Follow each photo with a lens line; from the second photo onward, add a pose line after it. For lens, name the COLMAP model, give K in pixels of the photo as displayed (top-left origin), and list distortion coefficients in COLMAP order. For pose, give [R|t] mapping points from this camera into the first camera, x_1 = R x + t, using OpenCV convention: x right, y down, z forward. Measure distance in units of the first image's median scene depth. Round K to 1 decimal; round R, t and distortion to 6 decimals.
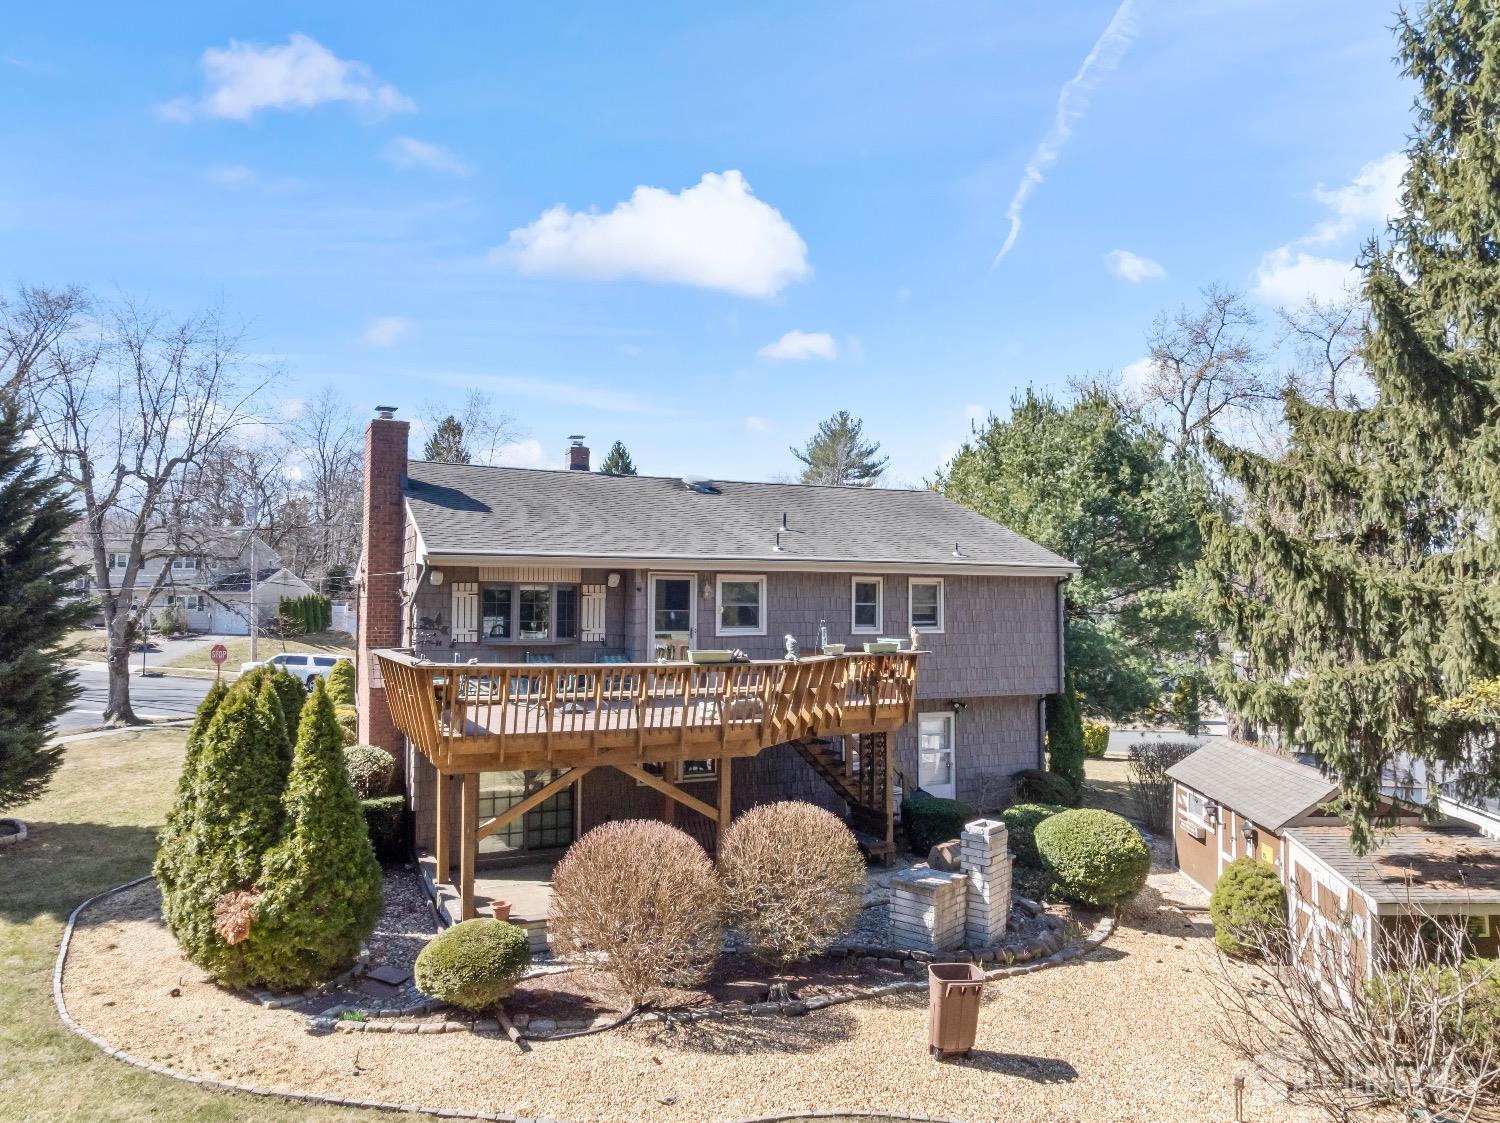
lens RADIAL K [[1062.6, 0, 747.5], [0, 1062.6, 569.4], [0, 0, 1]] dist [-0.049470, 0.020510]
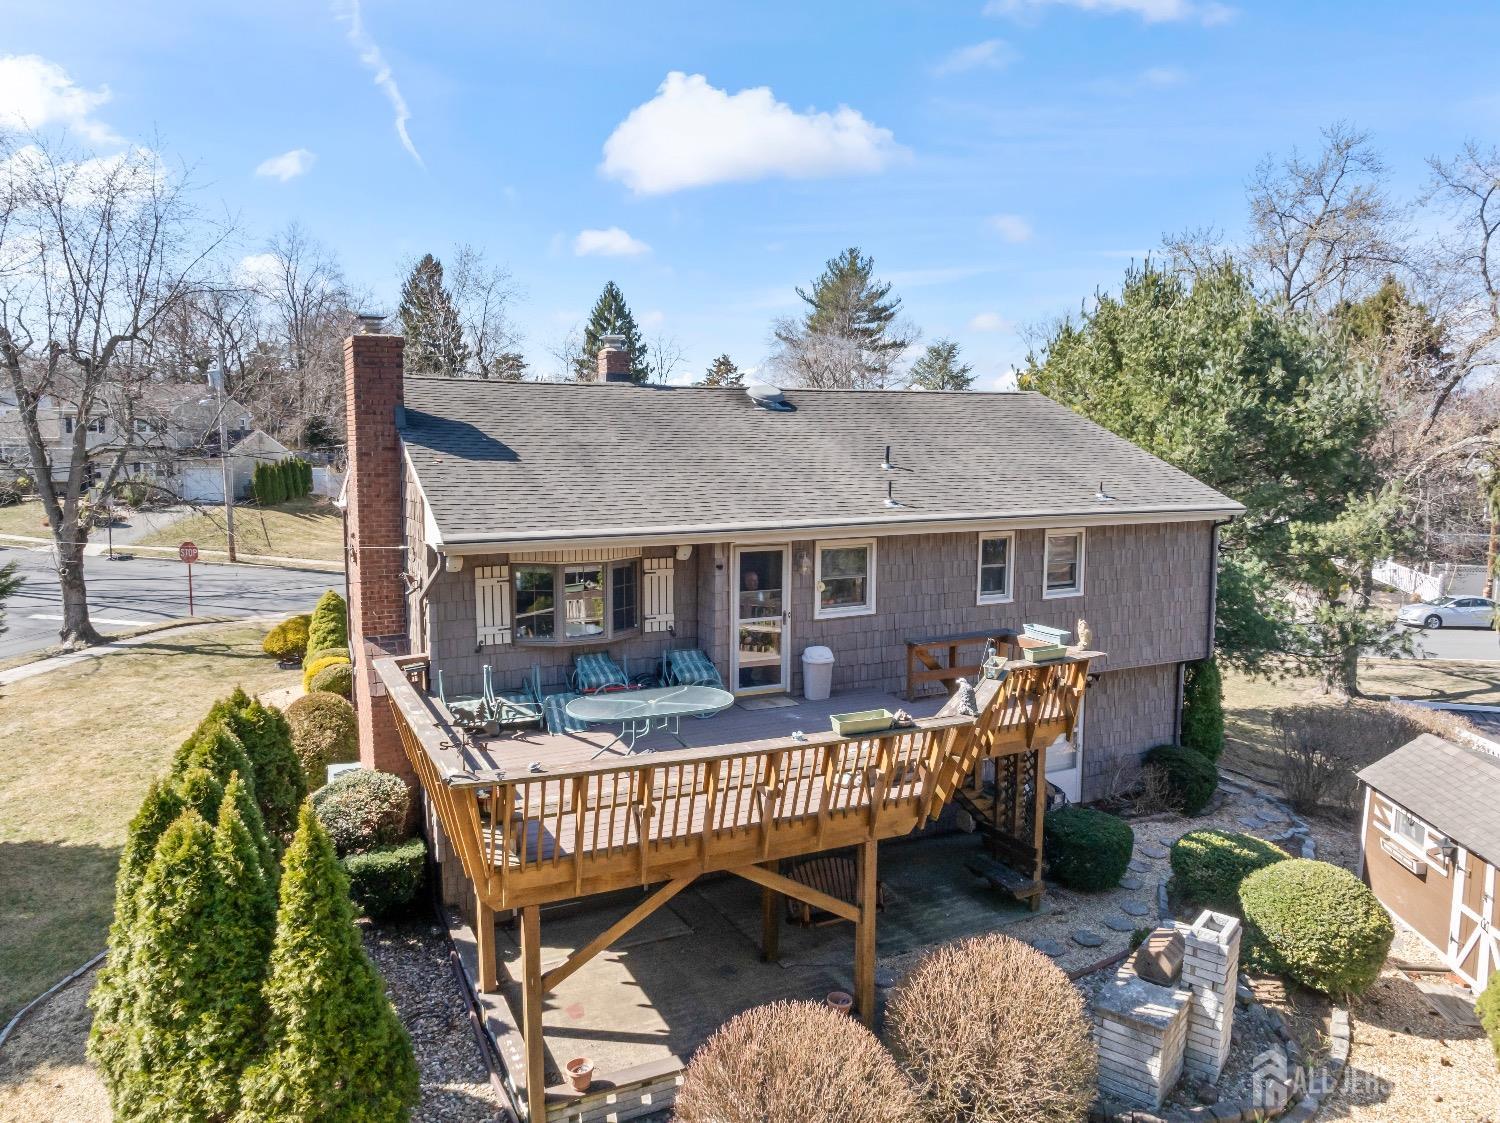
lens RADIAL K [[1062.6, 0, 750.8], [0, 1062.6, 568.7], [0, 0, 1]] dist [-0.049470, 0.020510]
pose [[0.999844, -0.004120, 0.017185, -0.092060], [0.001378, 0.987653, 0.156648, -0.098166], [-0.017618, -0.156600, 0.987505, 0.244493]]
